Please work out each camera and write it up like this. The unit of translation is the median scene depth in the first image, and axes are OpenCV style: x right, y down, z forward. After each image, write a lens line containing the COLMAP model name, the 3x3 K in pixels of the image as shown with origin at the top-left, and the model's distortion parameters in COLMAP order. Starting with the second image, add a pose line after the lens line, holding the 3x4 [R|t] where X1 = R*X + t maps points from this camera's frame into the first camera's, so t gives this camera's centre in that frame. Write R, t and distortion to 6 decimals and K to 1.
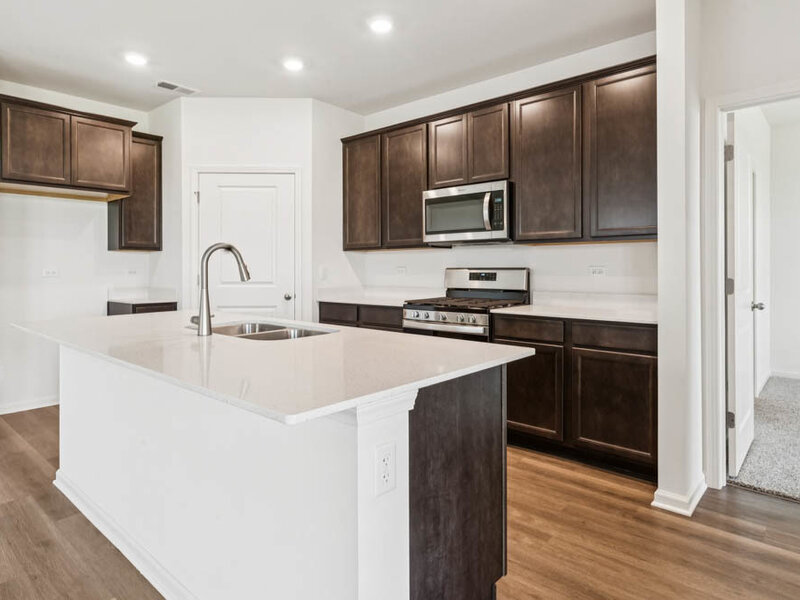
lens RADIAL K [[495.7, 0, 394.3], [0, 495.7, 263.1], [0, 0, 1]] dist [0.002874, -0.002233]
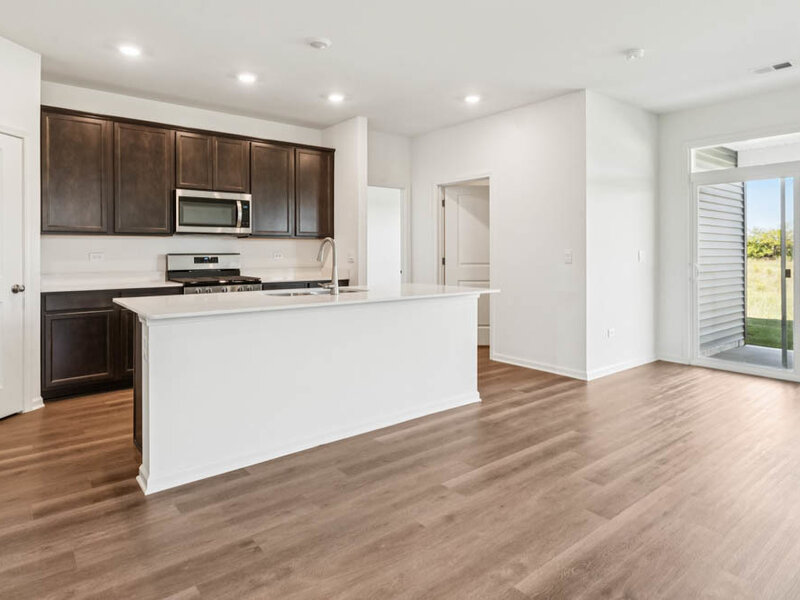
lens RADIAL K [[495.7, 0, 402.2], [0, 495.7, 247.5], [0, 0, 1]] dist [0.002874, -0.002233]
pose [[0.149117, 0.009163, 0.988777, -1.148893], [-0.009563, 0.999924, -0.007824, -0.001144], [-0.988773, -0.008289, 0.149193, 0.323710]]
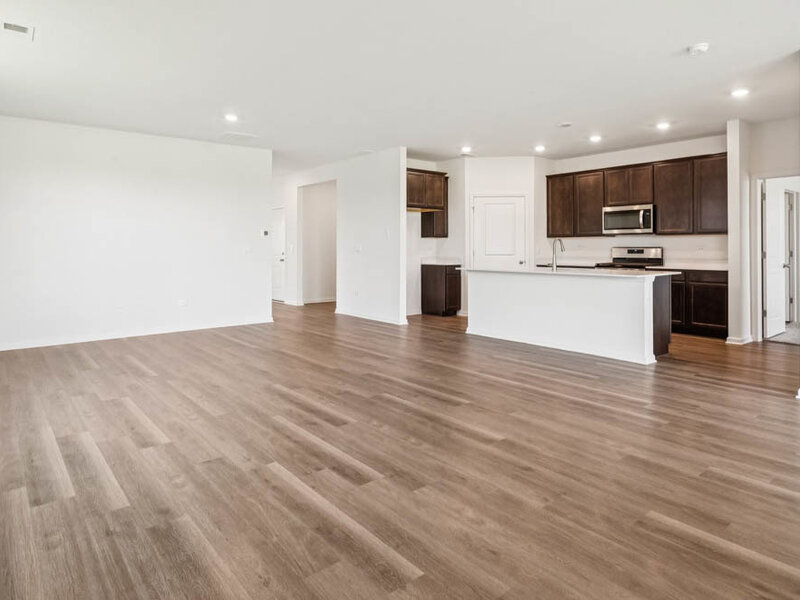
lens RADIAL K [[495.7, 0, 396.1], [0, 495.7, 241.9], [0, 0, 1]] dist [0.002874, -0.002233]
pose [[0.988746, 0.000753, -0.149603, -0.500571], [-0.001494, 0.999987, -0.004844, 0.000122], [0.149597, 0.005013, 0.988734, -1.152796]]
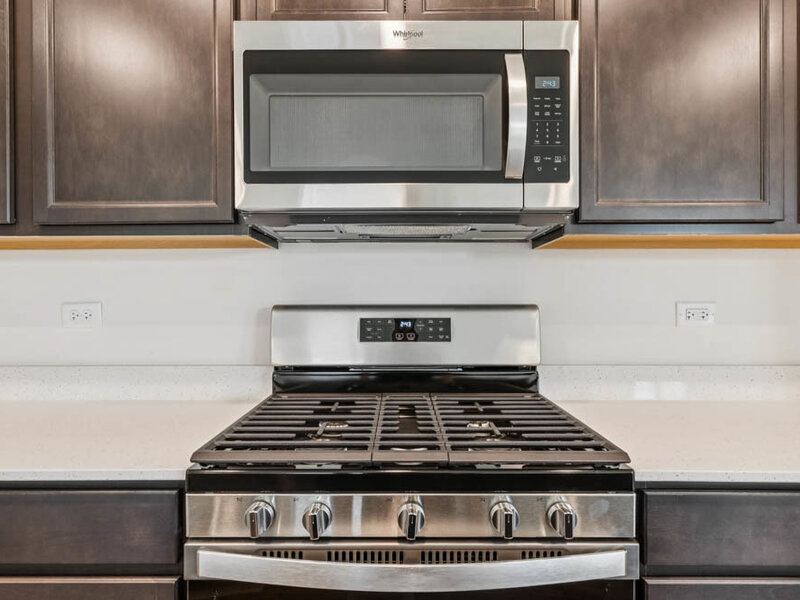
lens RADIAL K [[495.7, 0, 397.3], [0, 495.7, 302.8], [0, 0, 1]] dist [0.002874, -0.002233]
pose [[0.745833, 0.003902, 0.666121, -0.061519], [-0.008937, 0.999951, 0.004149, 0.007474], [-0.666072, -0.009047, 0.745832, 0.824924]]
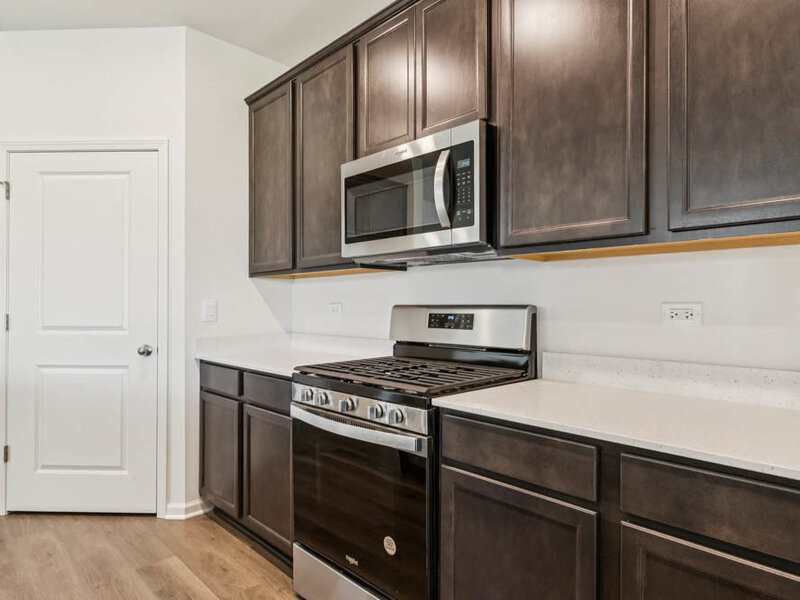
lens RADIAL K [[495.7, 0, 401.3], [0, 495.7, 303.8], [0, 0, 1]] dist [0.002874, -0.002233]
pose [[0.997074, 0.003443, -0.076360, 0.184539], [-0.002798, 0.999959, 0.008557, 0.004277], [0.076386, -0.008318, 0.997044, 0.511879]]
